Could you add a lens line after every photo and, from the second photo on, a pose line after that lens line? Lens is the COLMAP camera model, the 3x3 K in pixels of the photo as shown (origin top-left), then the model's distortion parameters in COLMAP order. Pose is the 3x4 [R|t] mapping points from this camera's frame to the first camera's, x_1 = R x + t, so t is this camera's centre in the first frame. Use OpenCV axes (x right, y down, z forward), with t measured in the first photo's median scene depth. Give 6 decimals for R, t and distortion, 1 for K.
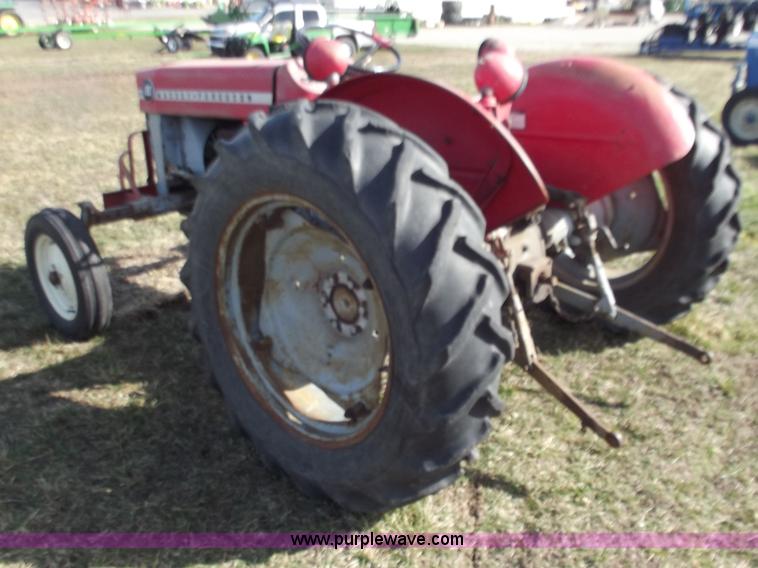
lens RADIAL K [[780.7, 0, 383.1], [0, 780.7, 287.5], [0, 0, 1]] dist [-0.029653, 0.000000]
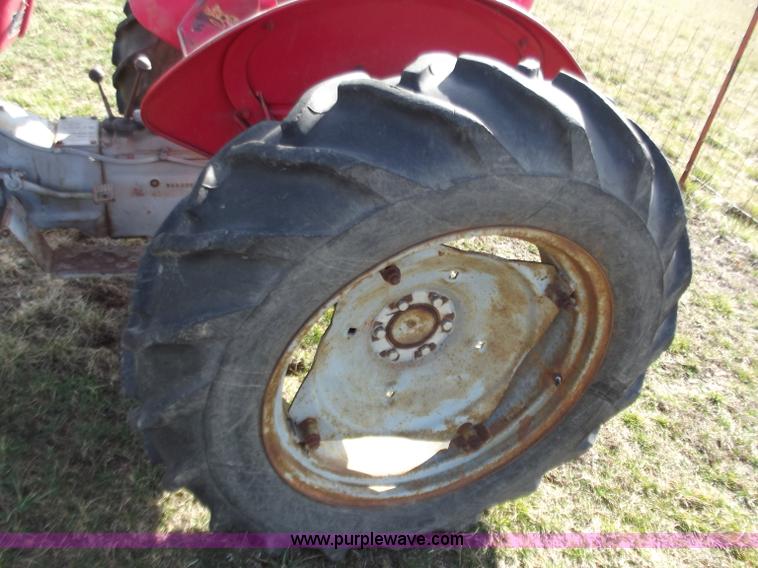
lens RADIAL K [[599.8, 0, 358.8], [0, 599.8, 286.4], [0, 0, 1]] dist [-0.055156, 0.020832]
pose [[0.473753, -0.430211, 0.768425, -0.467578], [0.115628, 0.895390, 0.430007, -0.249937], [-0.873034, -0.114866, 0.473938, 0.736581]]
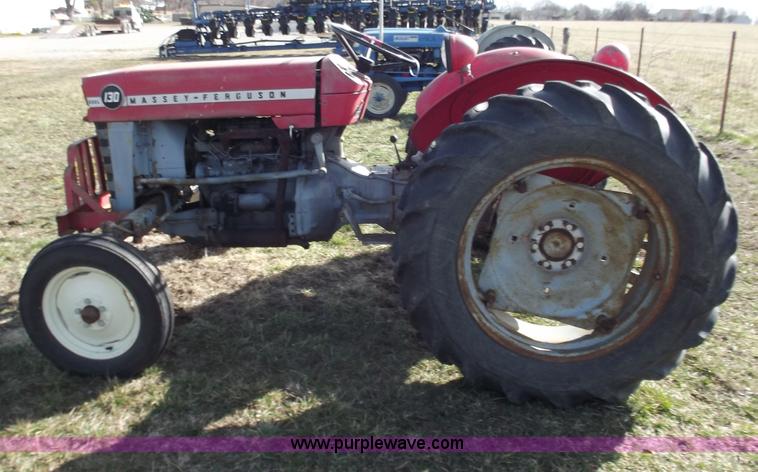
lens RADIAL K [[669.7, 0, 373.2], [0, 669.7, 227.3], [0, 0, 1]] dist [-0.024671, 0.012713]
pose [[0.788539, -0.180036, 0.588042, -0.846987], [0.205065, 0.978440, 0.024578, -0.087264], [-0.579789, 0.101206, 0.808457, 0.292860]]
